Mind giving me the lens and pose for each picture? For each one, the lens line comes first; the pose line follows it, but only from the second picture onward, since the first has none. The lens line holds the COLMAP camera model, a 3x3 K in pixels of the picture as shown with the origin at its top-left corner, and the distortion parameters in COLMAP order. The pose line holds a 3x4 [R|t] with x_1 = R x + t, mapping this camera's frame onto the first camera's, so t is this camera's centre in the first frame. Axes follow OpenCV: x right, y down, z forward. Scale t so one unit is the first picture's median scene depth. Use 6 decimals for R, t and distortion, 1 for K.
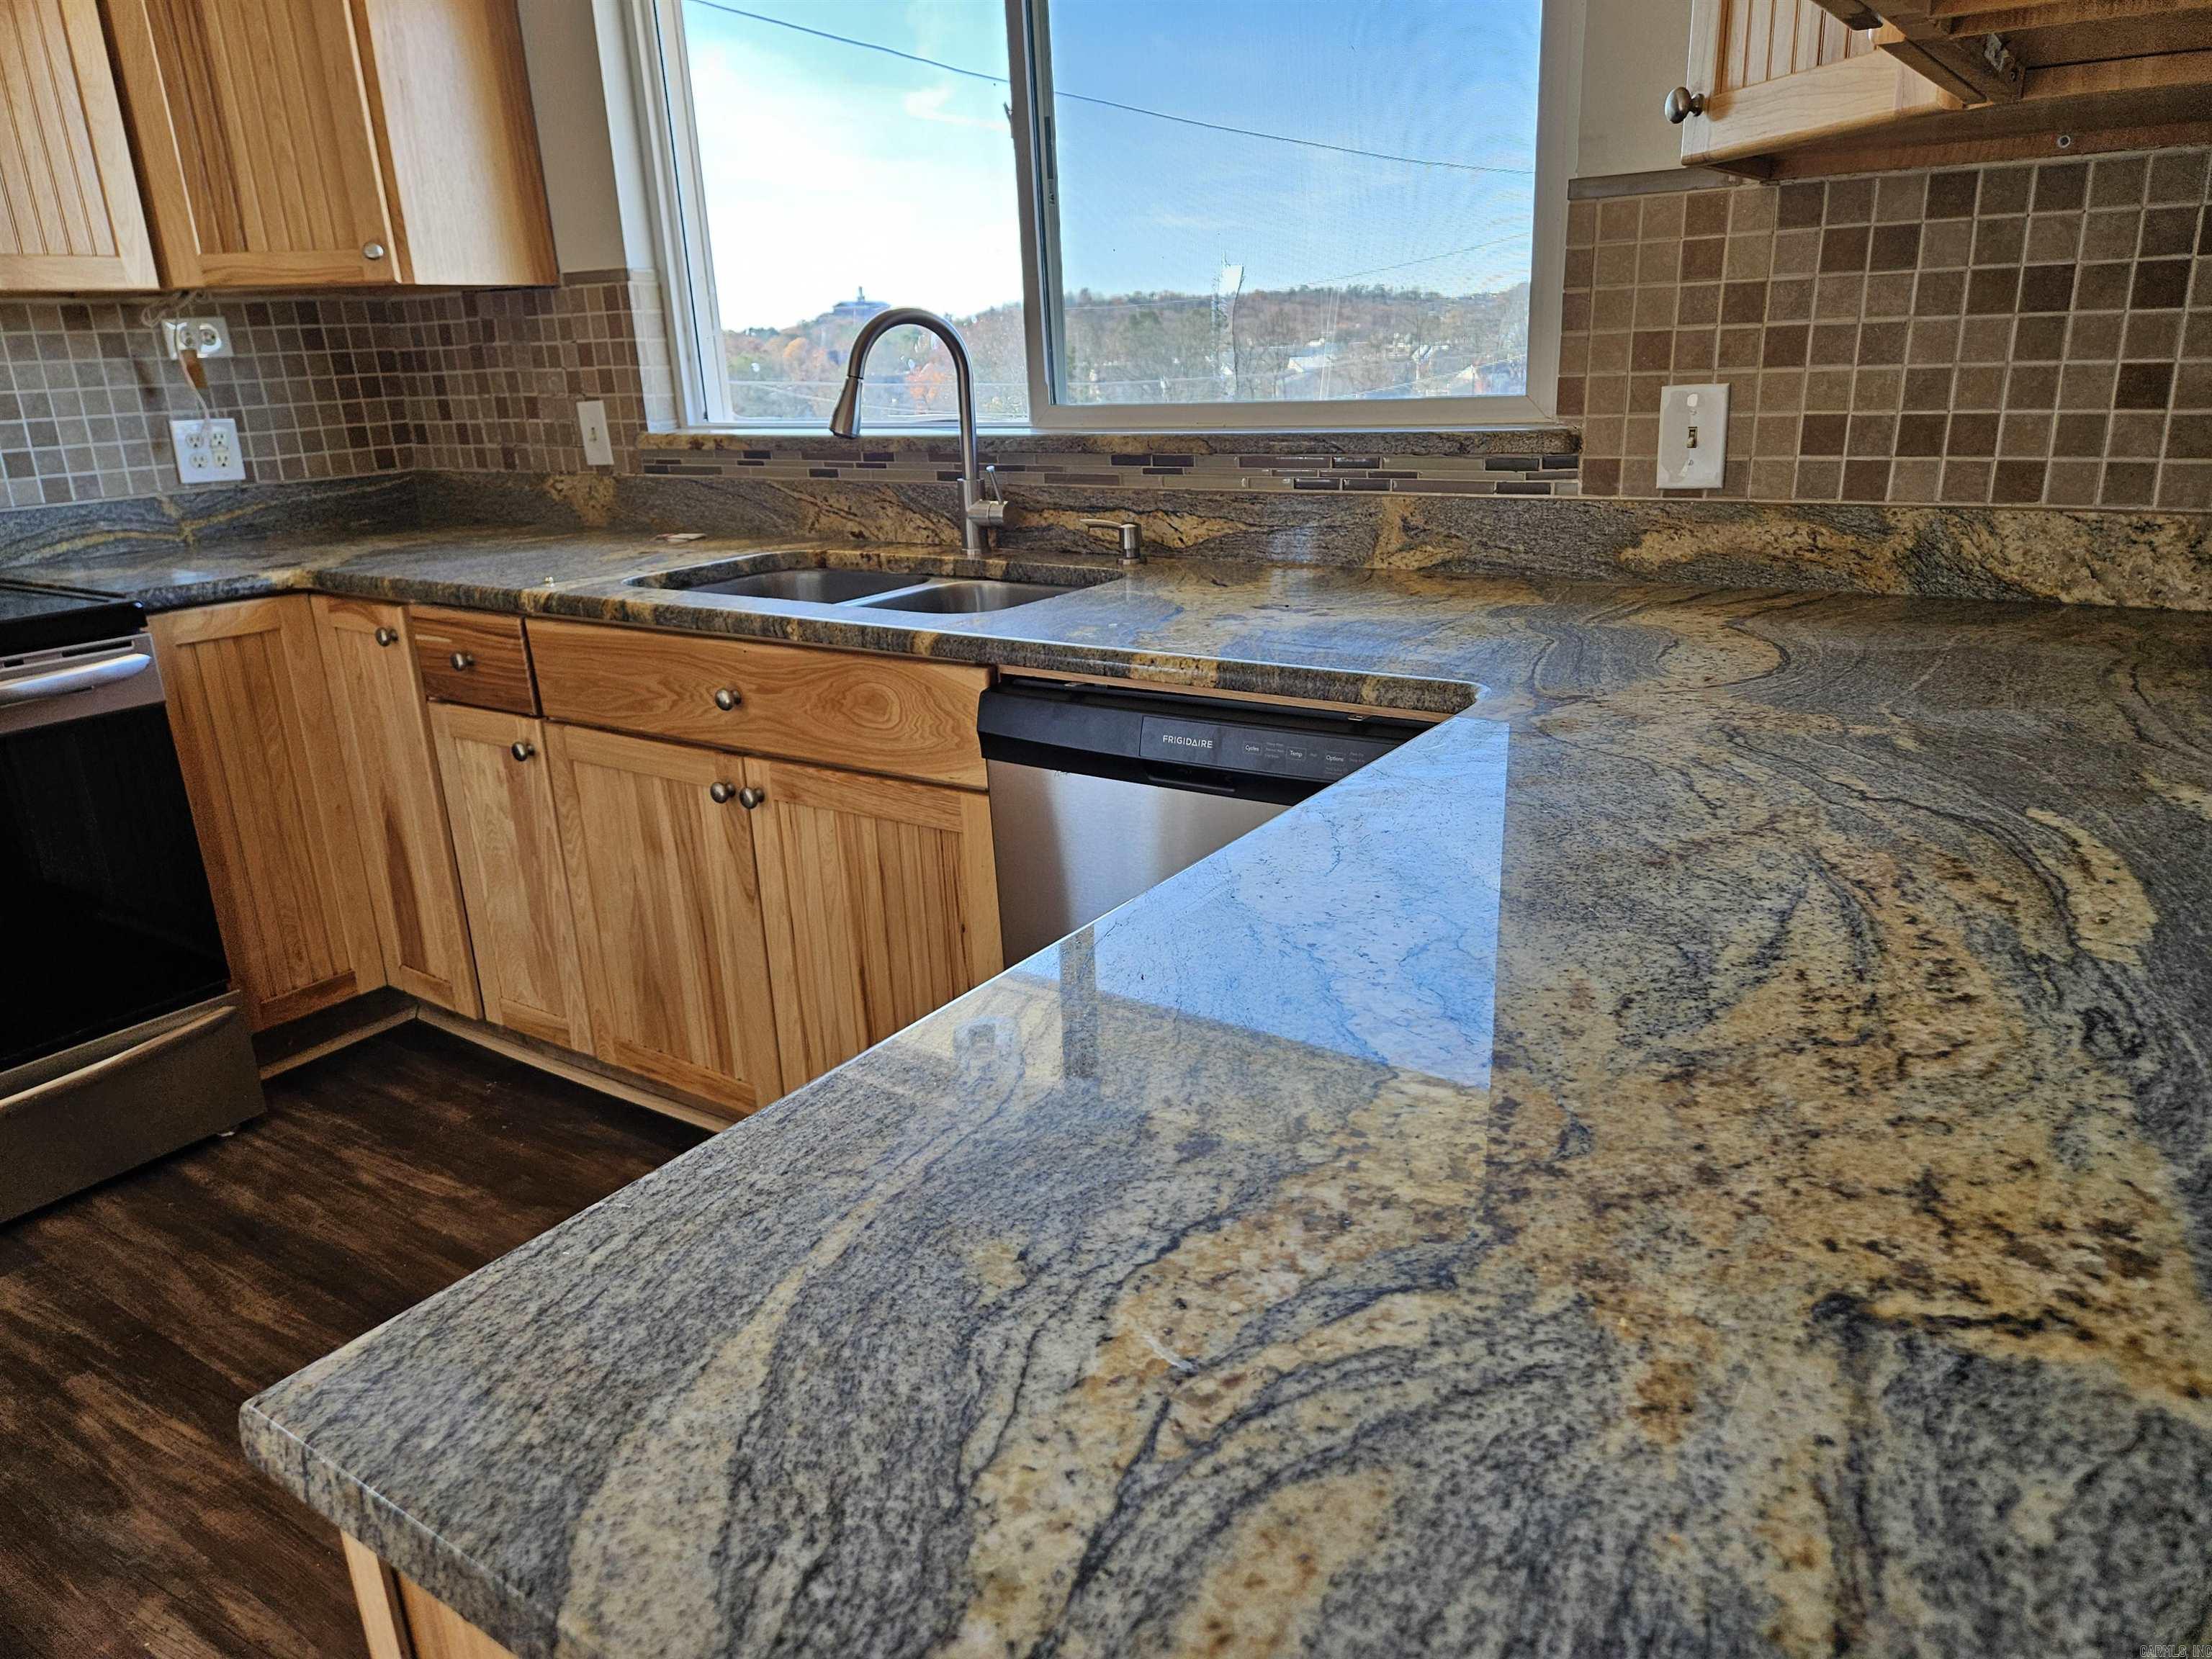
lens RADIAL K [[1492.9, 0, 1103.0], [0, 1492.9, 801.2], [0, 0, 1]] dist [0.086546, -0.090573]
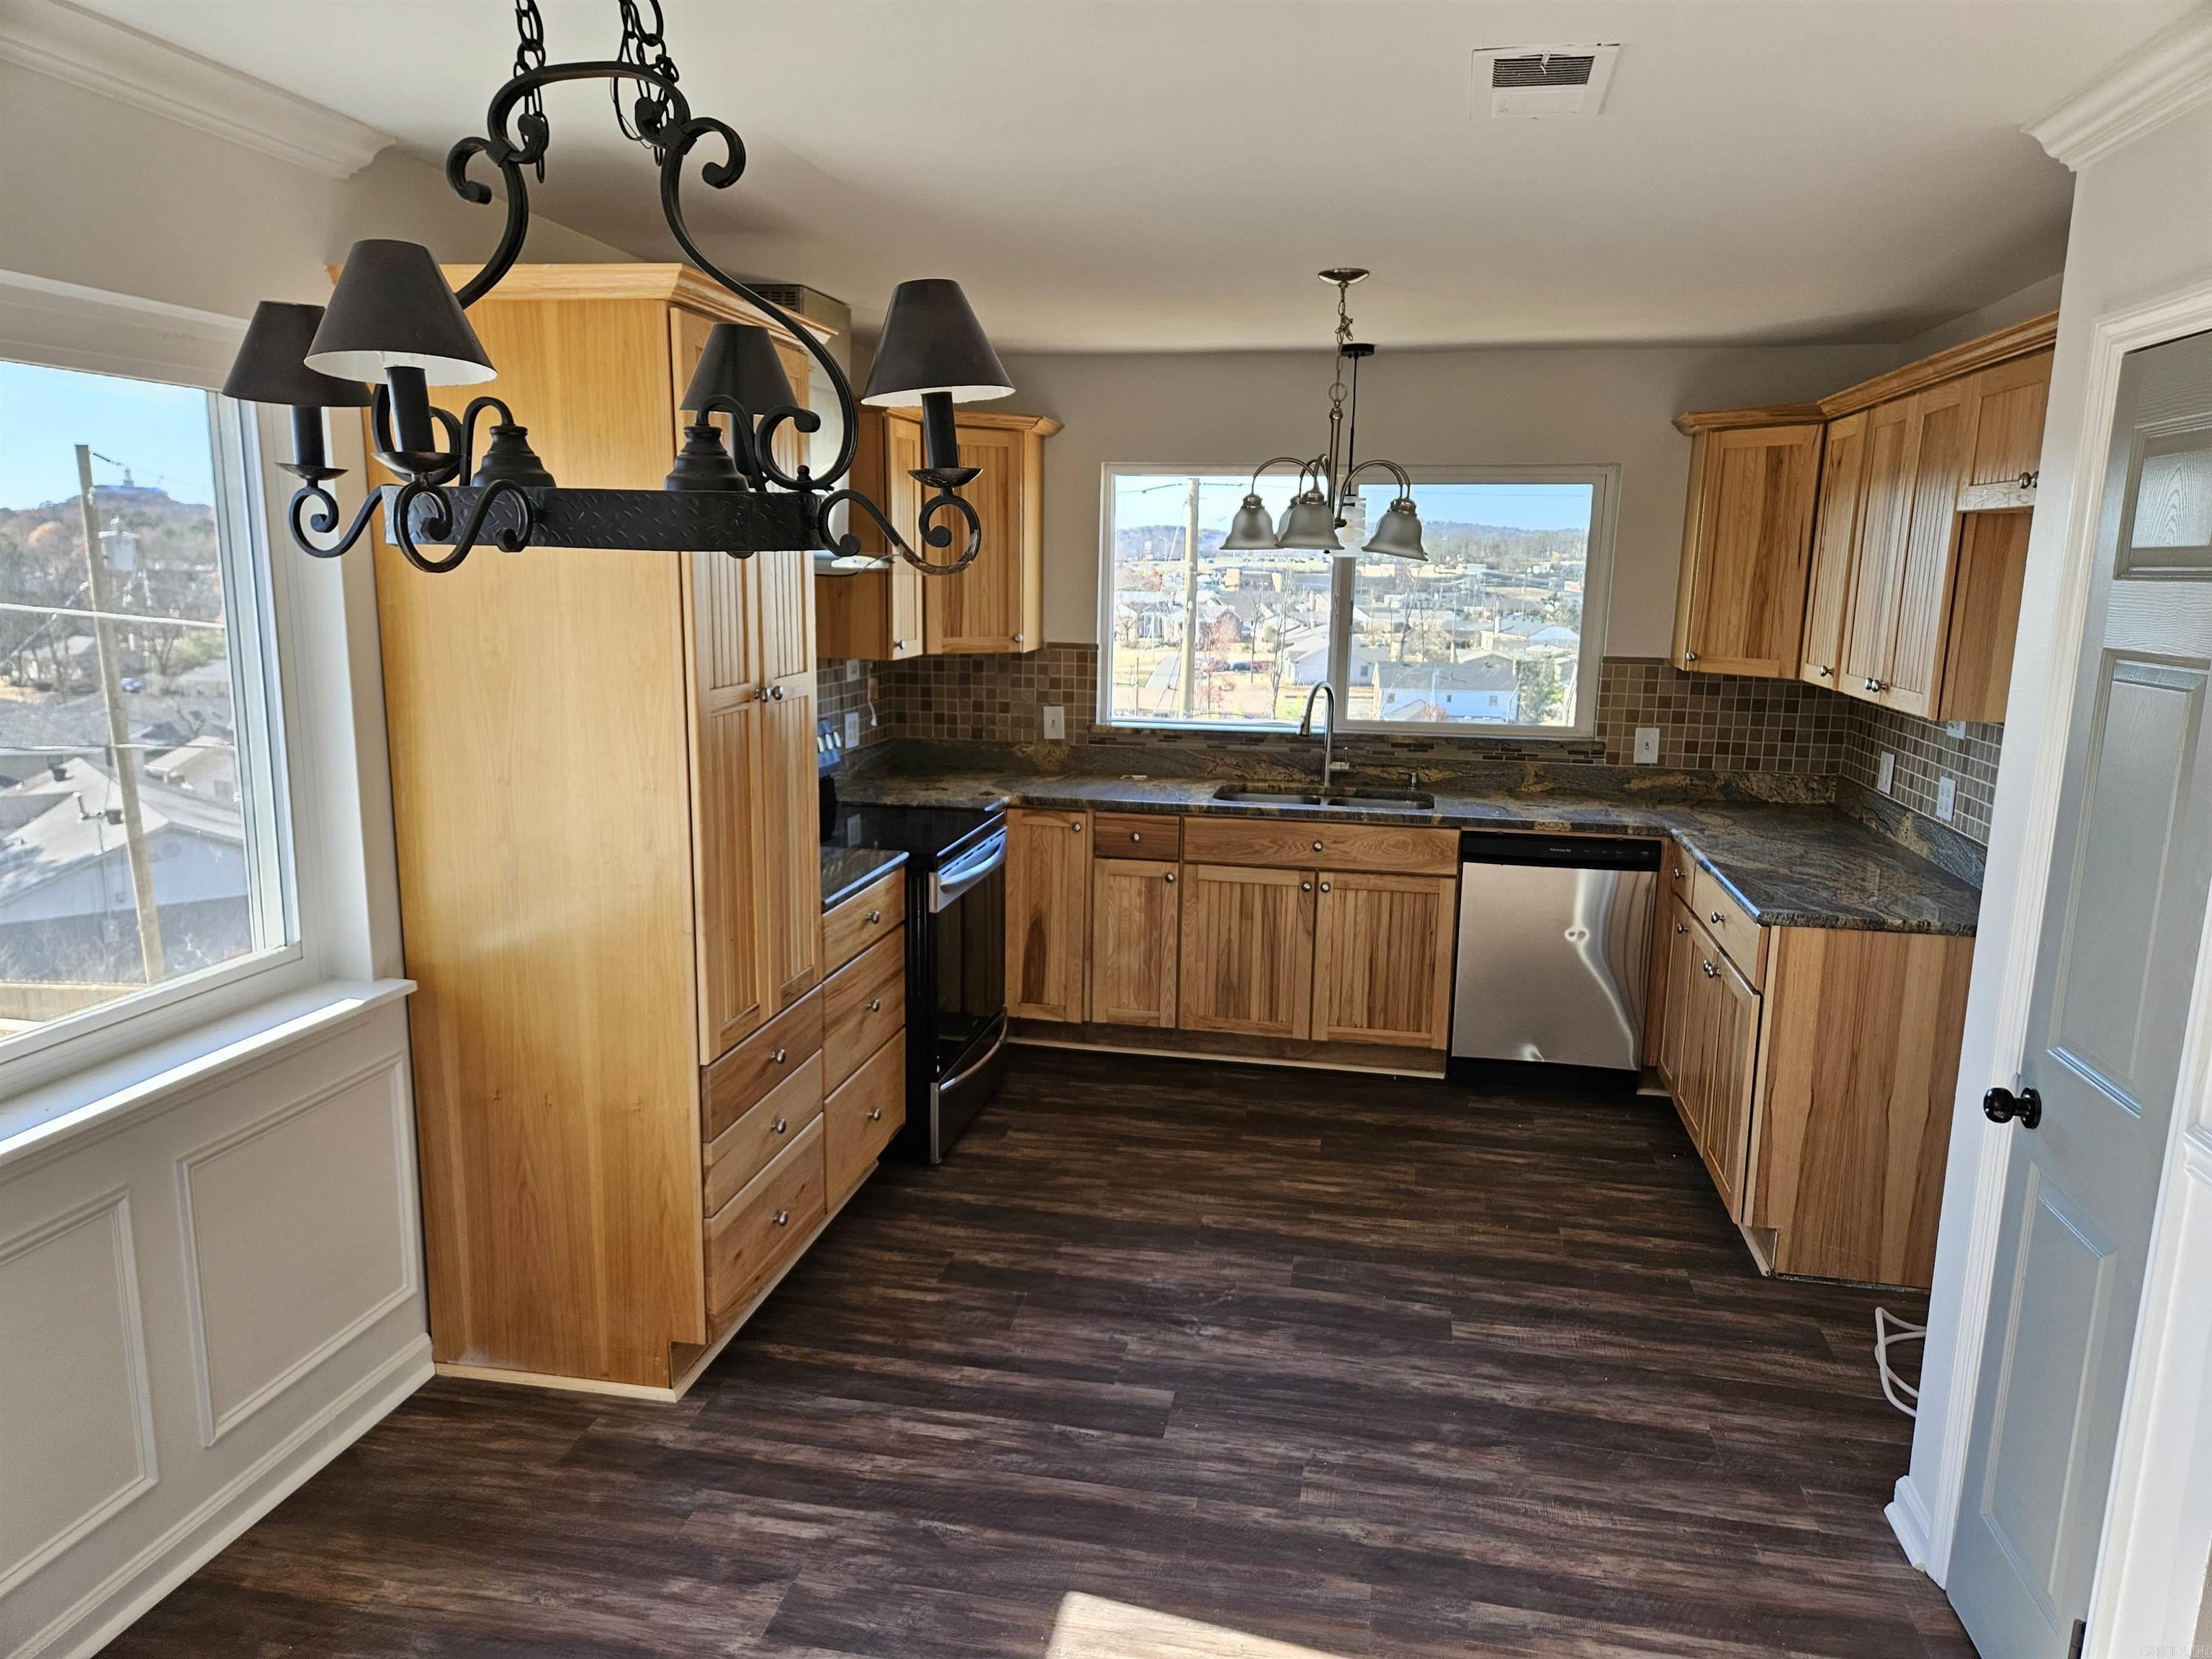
lens RADIAL K [[1472.5, 0, 1106.0], [0, 1472.5, 829.5], [0, 0, 1]] dist [0.078427, -0.063461]
pose [[0.917849, -0.016911, 0.396569, -1.340058], [0.064804, 0.992071, -0.107681, 0.122067], [-0.391603, 0.124534, 0.911668, -0.915916]]
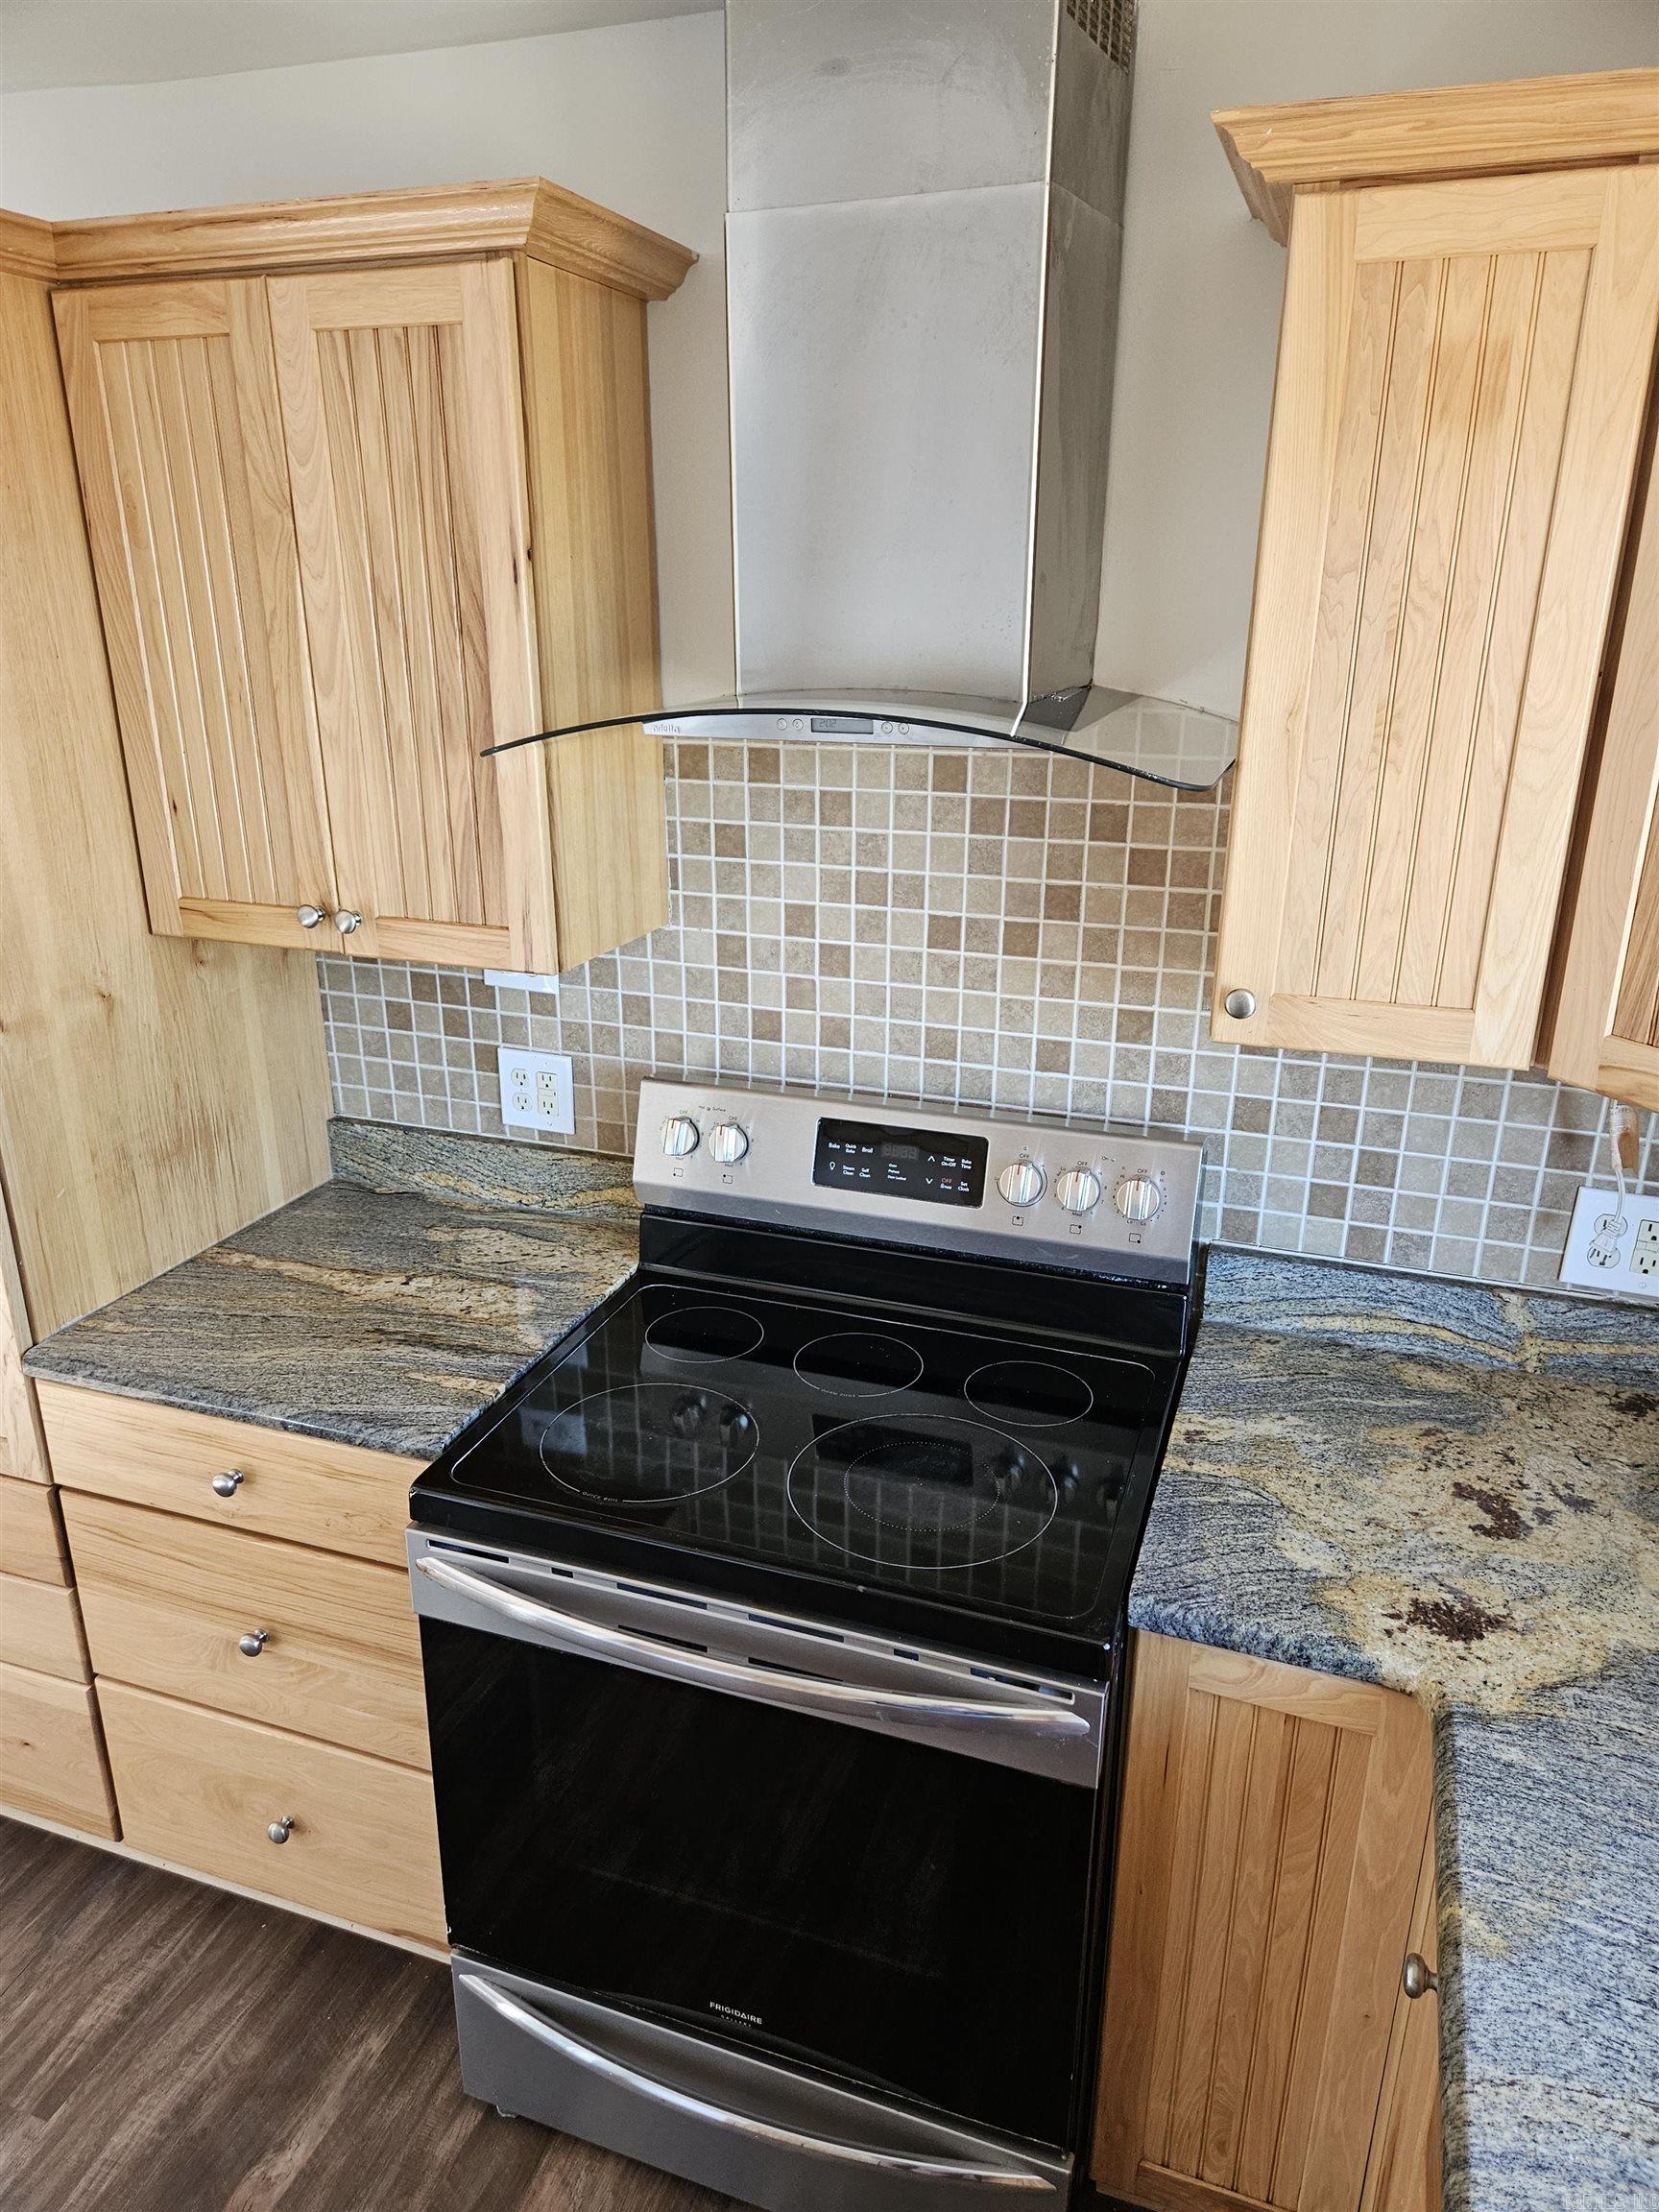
lens RADIAL K [[1472.5, 0, 829.5], [0, 1472.5, 1106.0], [0, 0, 1]] dist [0.078427, -0.063461]
pose [[0.259928, 0.360129, -0.895960, -0.216885], [-0.298876, 0.912294, 0.279987, -0.465301], [0.918210, 0.195005, 0.344765, 0.667139]]
